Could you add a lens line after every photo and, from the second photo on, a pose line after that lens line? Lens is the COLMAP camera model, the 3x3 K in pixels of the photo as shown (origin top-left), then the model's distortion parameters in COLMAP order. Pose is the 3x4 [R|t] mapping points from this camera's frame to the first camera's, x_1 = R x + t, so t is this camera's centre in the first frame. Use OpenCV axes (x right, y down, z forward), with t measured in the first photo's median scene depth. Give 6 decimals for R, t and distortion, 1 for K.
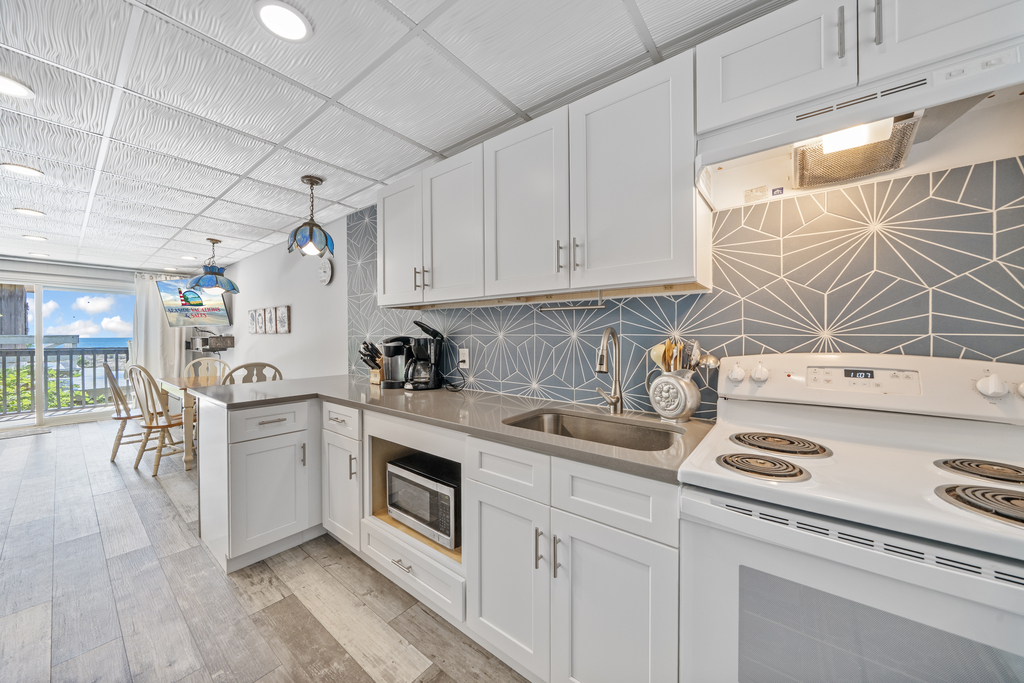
lens RADIAL K [[363.7, 0, 512.0], [0, 363.7, 341.5], [0, 0, 1]] dist [-0.016020, -0.000233]
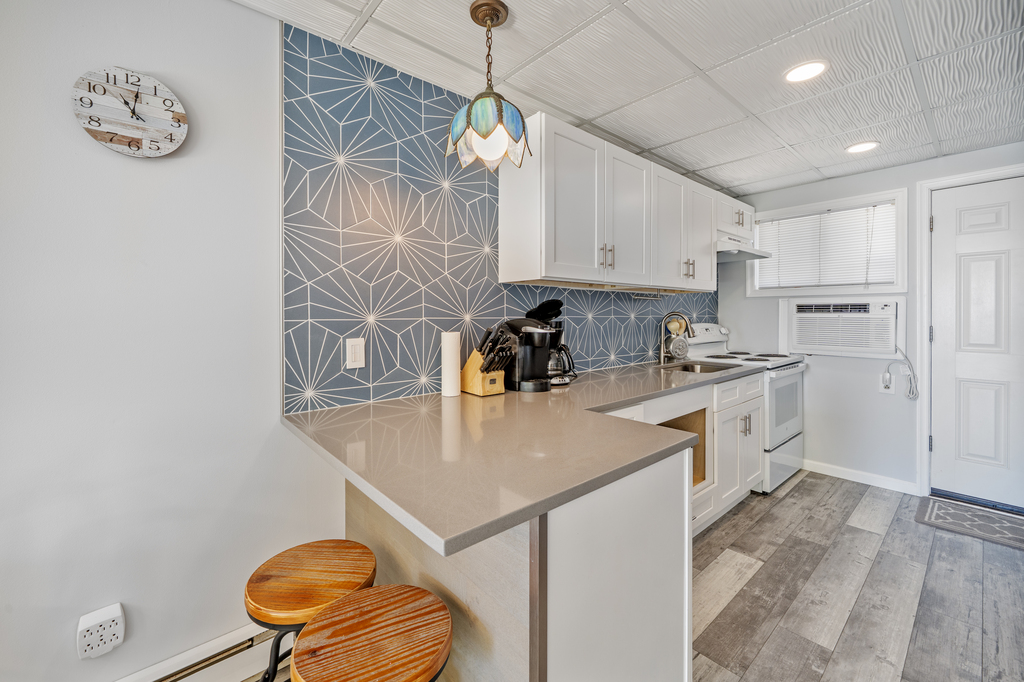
lens RADIAL K [[405.7, 0, 511.6], [0, 405.7, 324.4], [0, 0, 1]] dist [-0.025353, -0.000107]
pose [[0.200585, -0.015201, 0.979558, -1.279958], [0.026670, 0.999594, 0.010051, -0.013192], [-0.979313, 0.024109, 0.200909, 1.000030]]
